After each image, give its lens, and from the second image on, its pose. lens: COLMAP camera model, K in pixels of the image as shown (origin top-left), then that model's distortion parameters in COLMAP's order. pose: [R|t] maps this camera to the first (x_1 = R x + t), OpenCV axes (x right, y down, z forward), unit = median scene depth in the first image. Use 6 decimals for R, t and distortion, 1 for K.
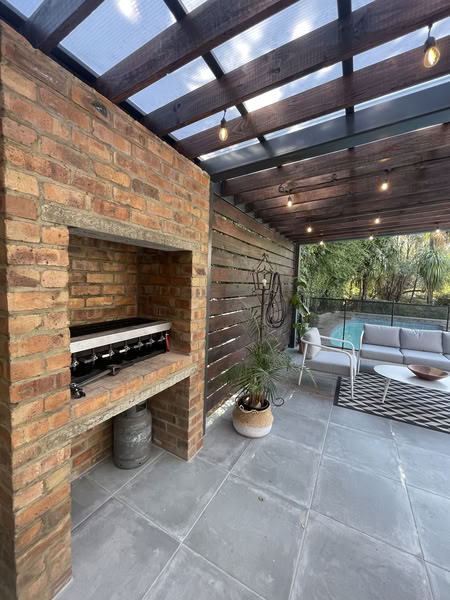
lens RADIAL K [[242.6, 0, 223.4], [0, 242.6, 298.4], [0, 0, 1]] dist [-0.001465, -0.000176]
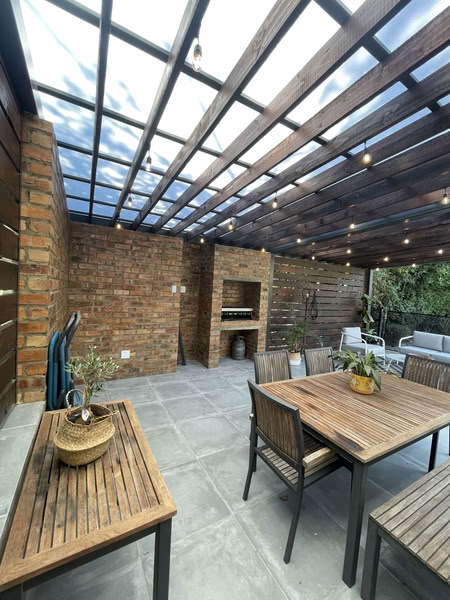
lens RADIAL K [[246.7, 0, 225.0], [0, 246.7, 300.0], [0, 0, 1]] dist [0.000095, -0.000002]
pose [[0.856066, 0.034385, -0.515721, 0.913855], [-0.063885, 0.997173, -0.039560, 0.132225], [0.512903, 0.066813, 0.855843, -1.495040]]
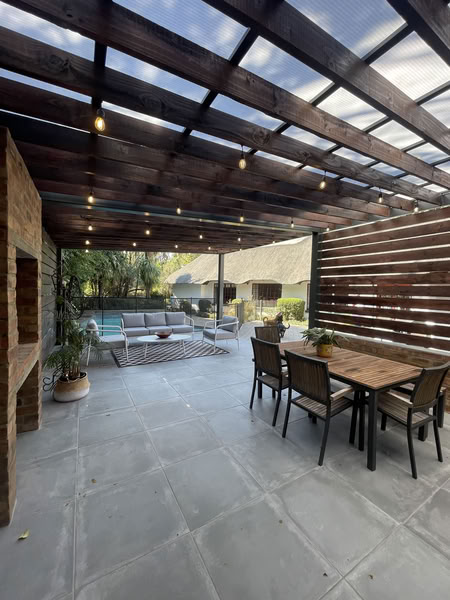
lens RADIAL K [[242.6, 0, 223.4], [0, 242.6, 298.4], [0, 0, 1]] dist [-0.001465, -0.000176]
pose [[0.513269, -0.052137, 0.856642, -0.704374], [0.053074, 0.998171, 0.028951, 0.023337], [-0.856585, 0.030606, 0.515098, -0.473137]]
